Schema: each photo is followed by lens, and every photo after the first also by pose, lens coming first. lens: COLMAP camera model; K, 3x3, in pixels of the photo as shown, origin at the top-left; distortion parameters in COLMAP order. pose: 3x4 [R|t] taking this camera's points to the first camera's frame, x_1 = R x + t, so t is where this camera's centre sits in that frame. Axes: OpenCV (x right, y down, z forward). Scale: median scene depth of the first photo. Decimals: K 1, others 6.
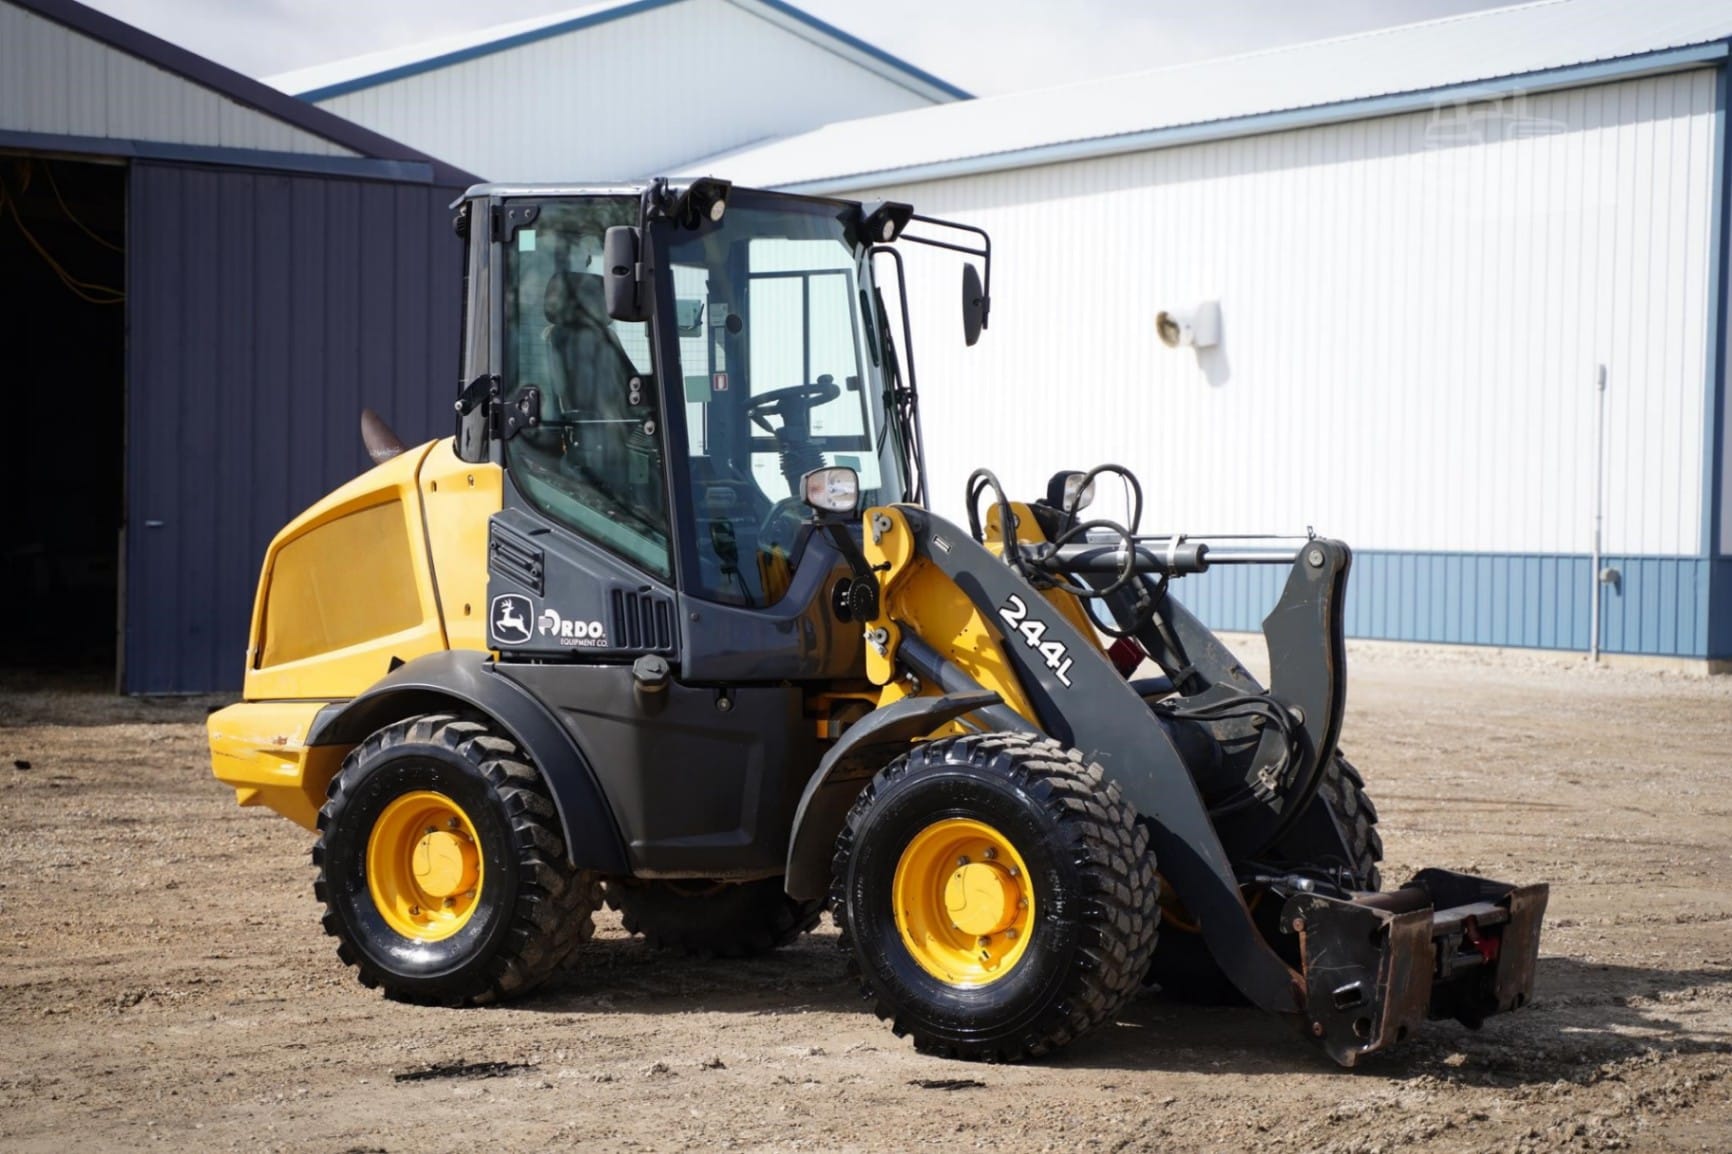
lens RADIAL K [[3561.5, 0, 866.0], [0, 3561.5, 577.0], [0, 0, 1]] dist [0.304055, -0.157289]
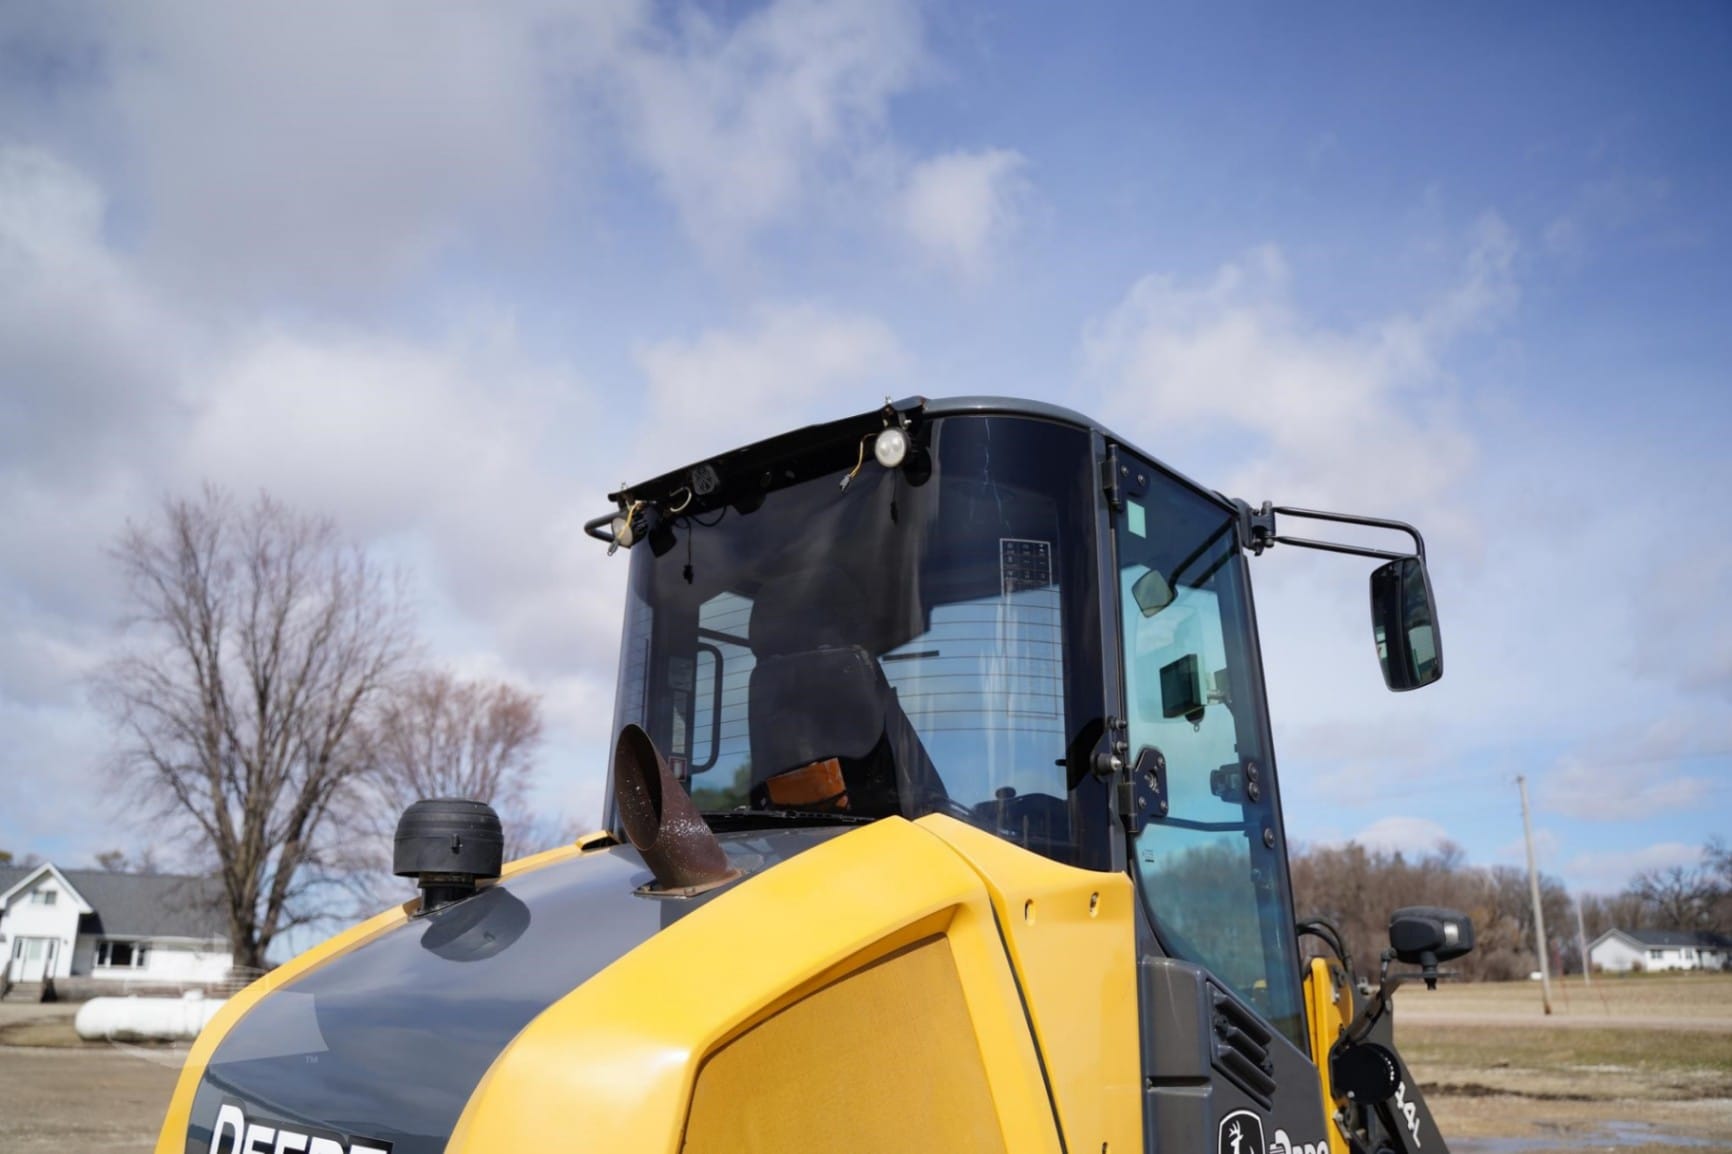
lens RADIAL K [[1405.3, 0, 866.7], [0, 1405.3, 572.3], [0, 0, 1]] dist [-0.117324, 0.095266]
pose [[0.133962, 0.273669, 0.952449, -0.340794], [0.011629, 0.960612, -0.277650, -0.017505], [-0.990918, 0.048270, 0.125503, 1.038784]]
